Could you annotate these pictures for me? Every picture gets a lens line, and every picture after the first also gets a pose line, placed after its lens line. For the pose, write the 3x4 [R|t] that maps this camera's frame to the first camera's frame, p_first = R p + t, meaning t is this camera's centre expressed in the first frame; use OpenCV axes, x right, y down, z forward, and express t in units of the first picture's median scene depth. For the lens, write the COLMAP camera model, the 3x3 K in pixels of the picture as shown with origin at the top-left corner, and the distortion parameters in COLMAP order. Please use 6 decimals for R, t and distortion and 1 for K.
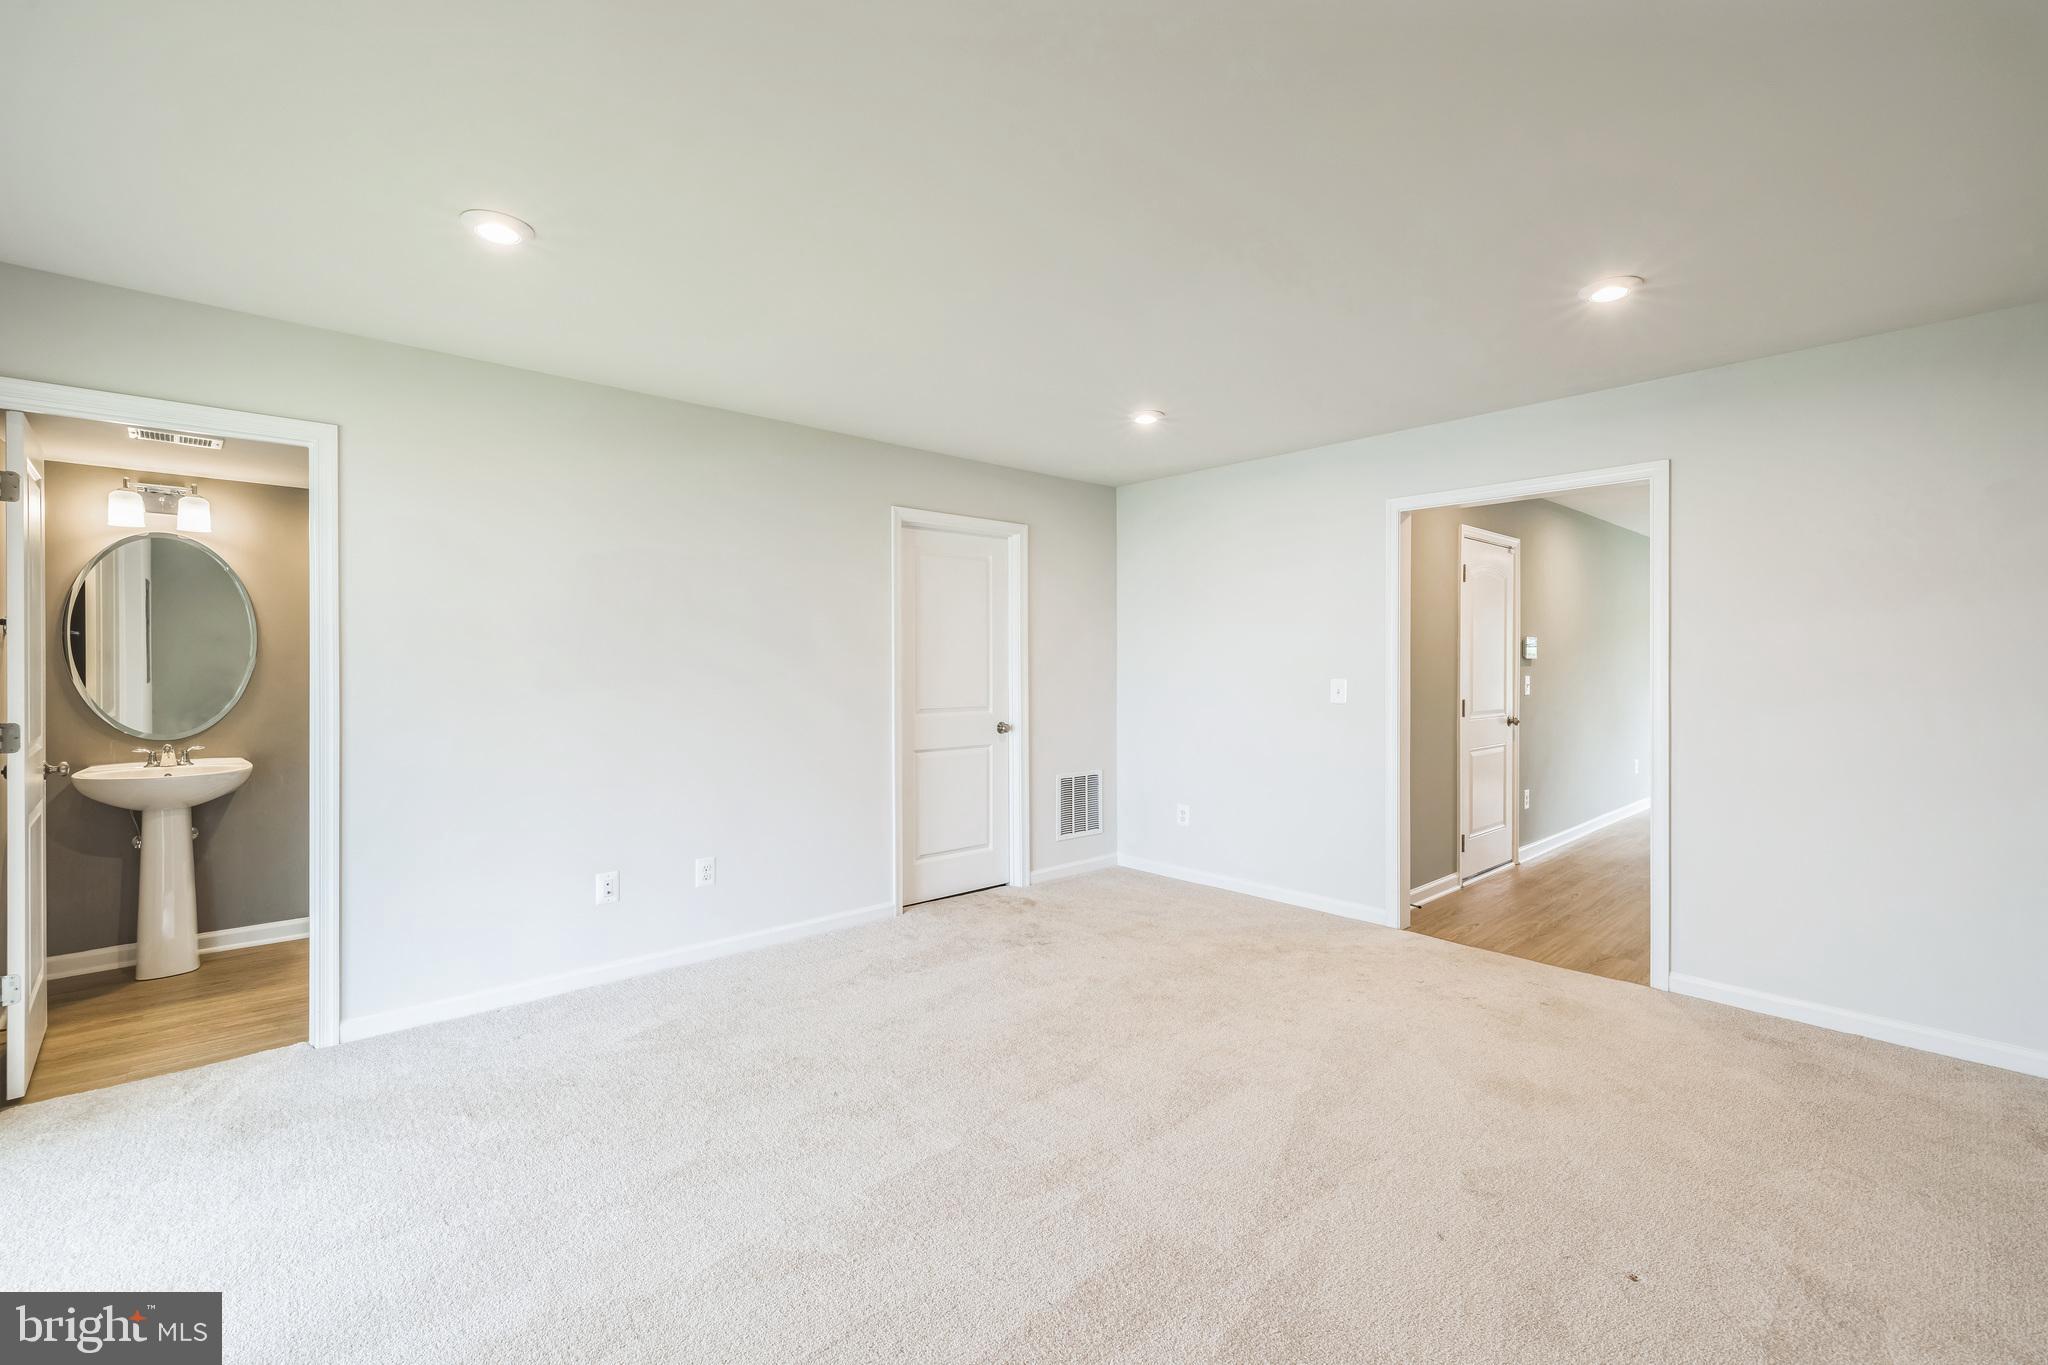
lens RADIAL K [[877.5, 0, 1015.2], [0, 877.5, 688.7], [0, 0, 1]] dist [0.002374, 0.000535]
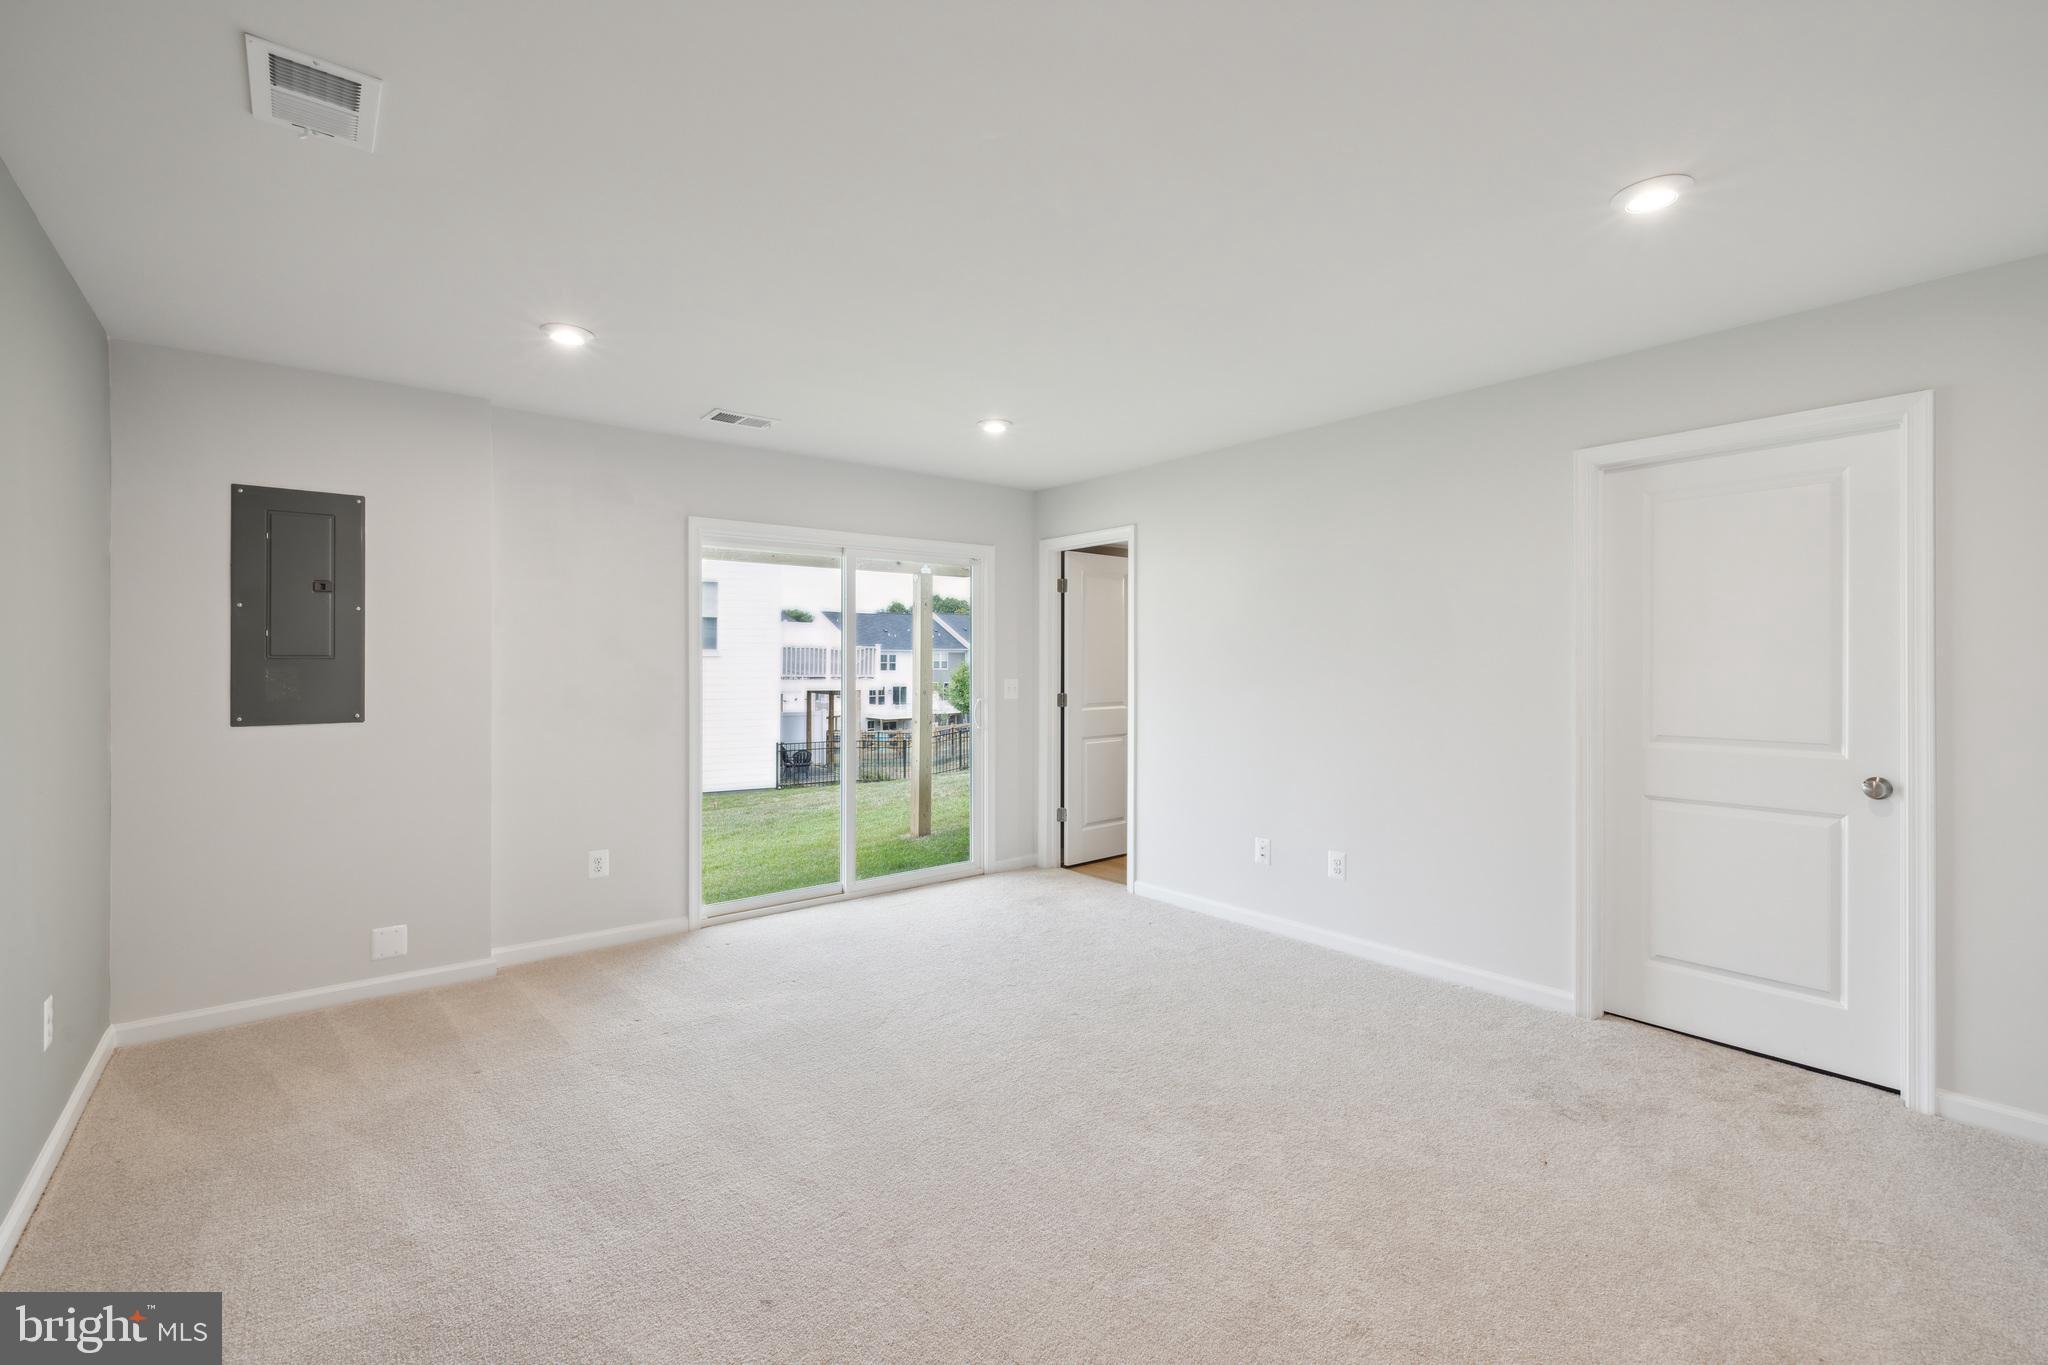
lens RADIAL K [[877.5, 0, 1029.0], [0, 877.5, 689.9], [0, 0, 1]] dist [0.002374, 0.000535]
pose [[-0.046718, 0.020347, -0.998701, 0.603401], [-0.035240, 0.999137, 0.022004, -0.008952], [0.998286, 0.036223, -0.045961, 0.578094]]
